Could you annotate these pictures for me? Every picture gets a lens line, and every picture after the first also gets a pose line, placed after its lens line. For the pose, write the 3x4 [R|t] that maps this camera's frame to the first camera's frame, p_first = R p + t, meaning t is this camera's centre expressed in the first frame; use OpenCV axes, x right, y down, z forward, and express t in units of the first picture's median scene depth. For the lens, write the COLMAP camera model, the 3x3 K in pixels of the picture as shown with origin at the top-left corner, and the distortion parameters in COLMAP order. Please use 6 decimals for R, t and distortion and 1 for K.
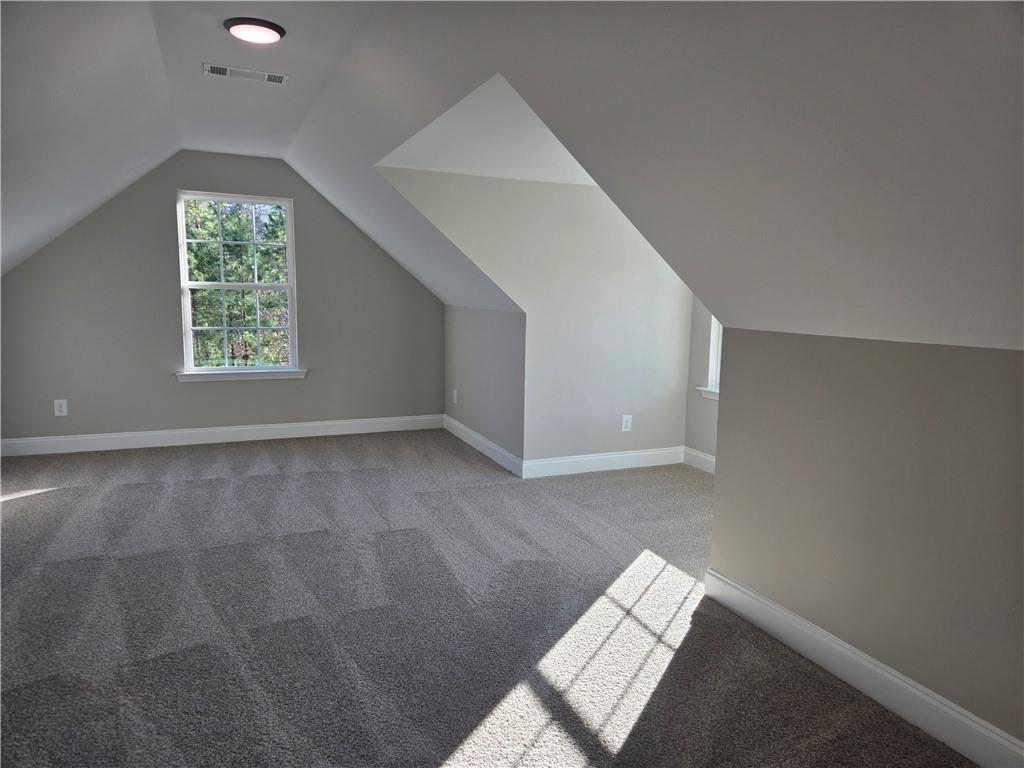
lens RADIAL K [[680.6, 0, 509.9], [0, 680.6, 385.7], [0, 0, 1]] dist [0.027779, -0.041880]
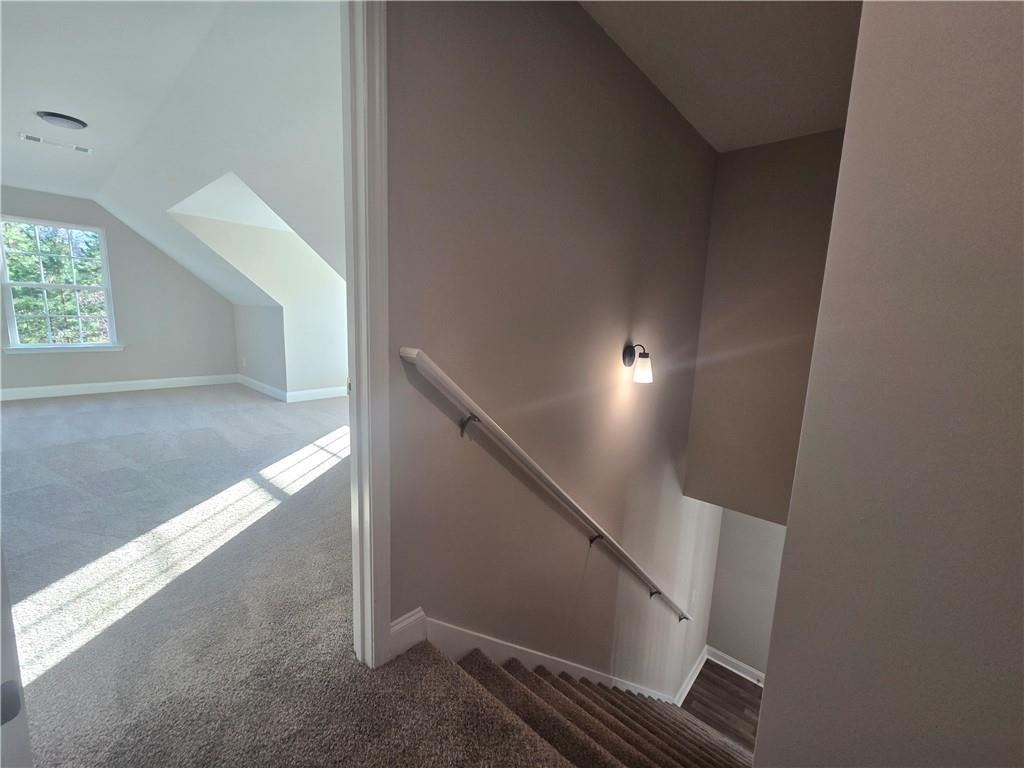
lens RADIAL K [[412.5, 0, 516.7], [0, 412.5, 379.7], [0, 0, 1]] dist [-0.014773, 0.000141]
pose [[0.893353, -0.052339, 0.446298, 0.060180], [0.041012, 0.998545, 0.035008, 0.050706], [-0.447481, -0.012971, 0.894200, -0.158605]]
